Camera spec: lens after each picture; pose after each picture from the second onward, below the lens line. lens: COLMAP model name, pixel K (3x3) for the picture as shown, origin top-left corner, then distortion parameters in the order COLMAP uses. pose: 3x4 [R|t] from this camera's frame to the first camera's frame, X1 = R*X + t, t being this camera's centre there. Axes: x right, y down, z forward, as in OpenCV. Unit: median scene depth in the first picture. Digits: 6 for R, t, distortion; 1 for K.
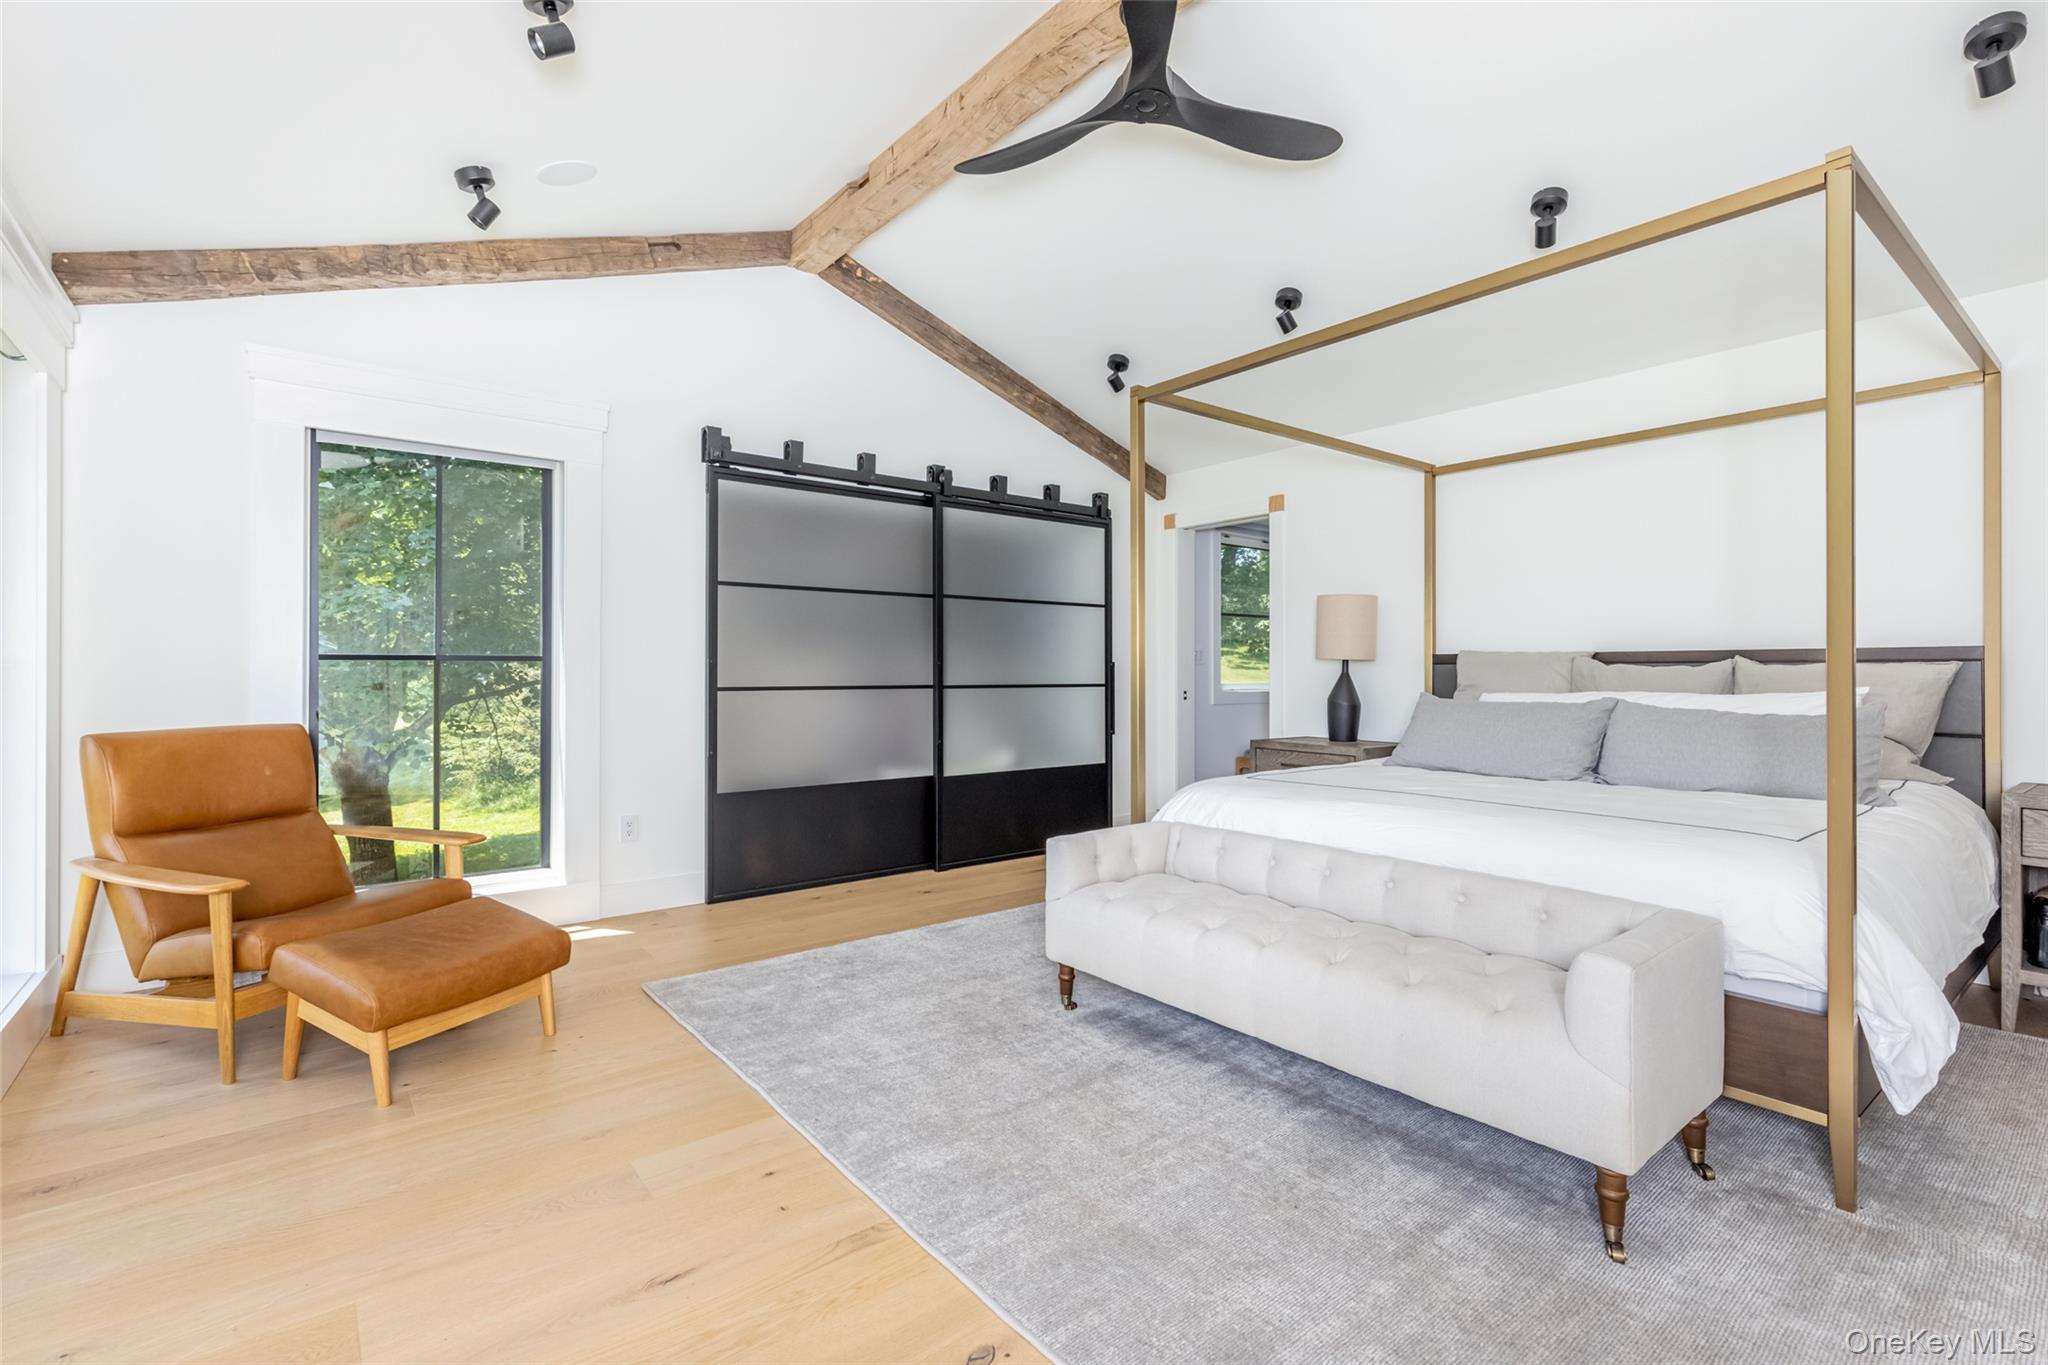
lens RADIAL K [[923.6, 0, 1021.5], [0, 923.6, 673.5], [0, 0, 1]] dist [0.002828, 0.000027]
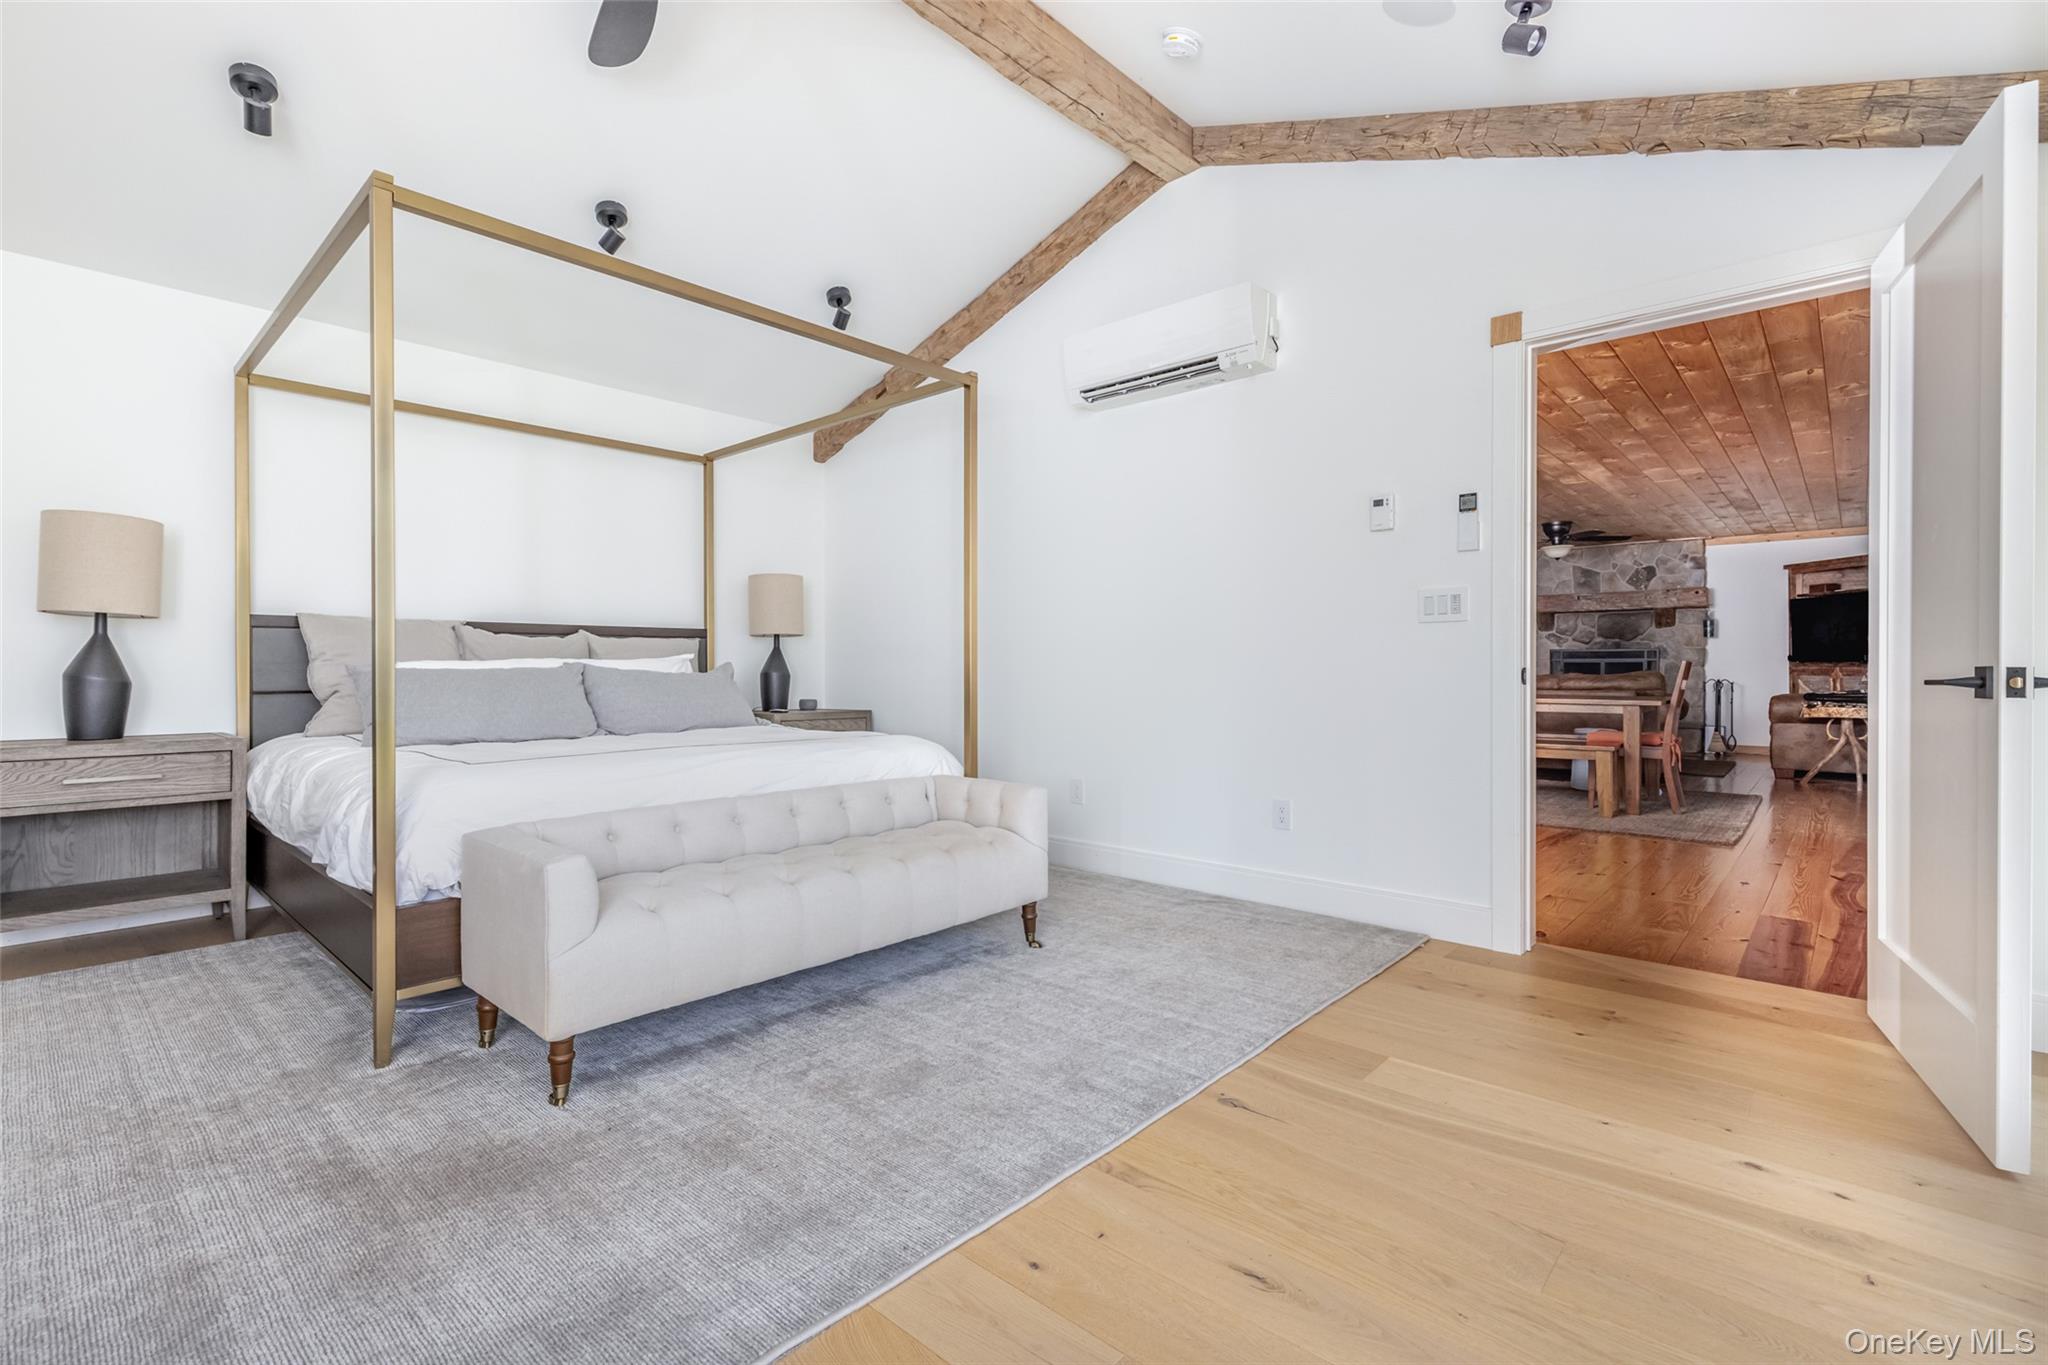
lens RADIAL K [[923.6, 0, 1021.5], [0, 923.6, 673.5], [0, 0, 1]] dist [0.002828, 0.000027]
pose [[-0.168860, -0.009756, 0.985592, -0.516585], [0.000981, 0.999949, 0.010067, 0.025990], [-0.985640, 0.002666, -0.168842, 0.582377]]
